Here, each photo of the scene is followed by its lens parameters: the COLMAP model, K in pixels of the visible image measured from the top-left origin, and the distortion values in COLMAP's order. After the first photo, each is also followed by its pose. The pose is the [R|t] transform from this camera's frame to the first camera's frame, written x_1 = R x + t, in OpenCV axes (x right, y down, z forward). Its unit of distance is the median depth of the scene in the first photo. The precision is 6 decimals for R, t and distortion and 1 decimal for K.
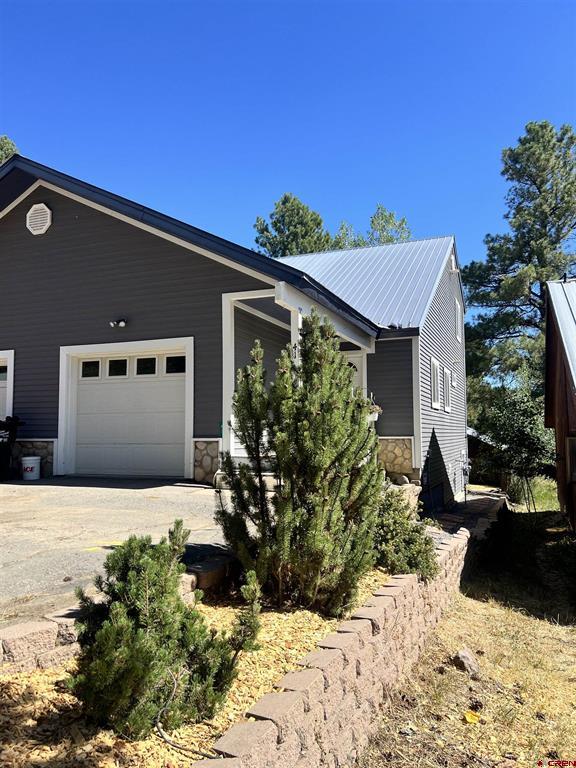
lens RADIAL K [[586.2, 0, 288.0], [0, 586.2, 384.0], [0, 0, 1]] dist [0.069869, -0.069554]
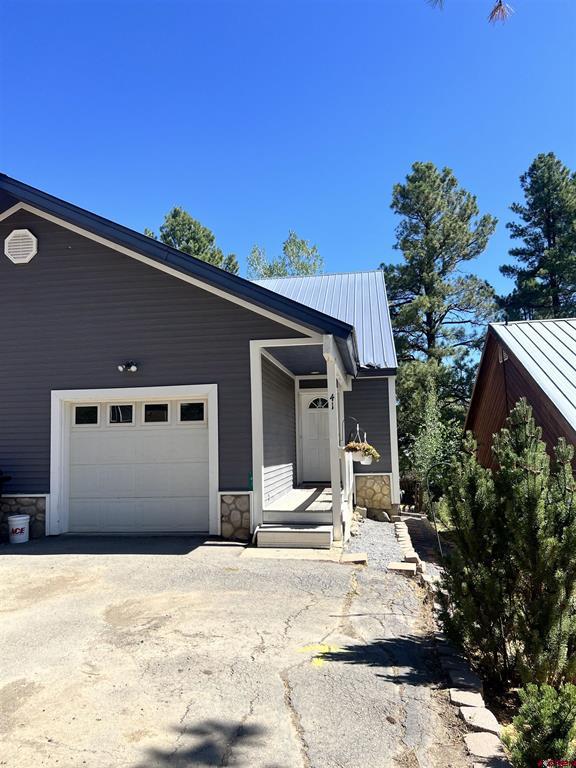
lens RADIAL K [[585.6, 0, 281.3], [0, 585.6, 385.8], [0, 0, 1]] dist [0.064226, -0.075723]
pose [[0.973783, 0.004219, 0.227440, -0.184542], [-0.001182, 0.999908, -0.013488, -0.043353], [-0.227476, 0.012866, 0.973699, 0.035375]]
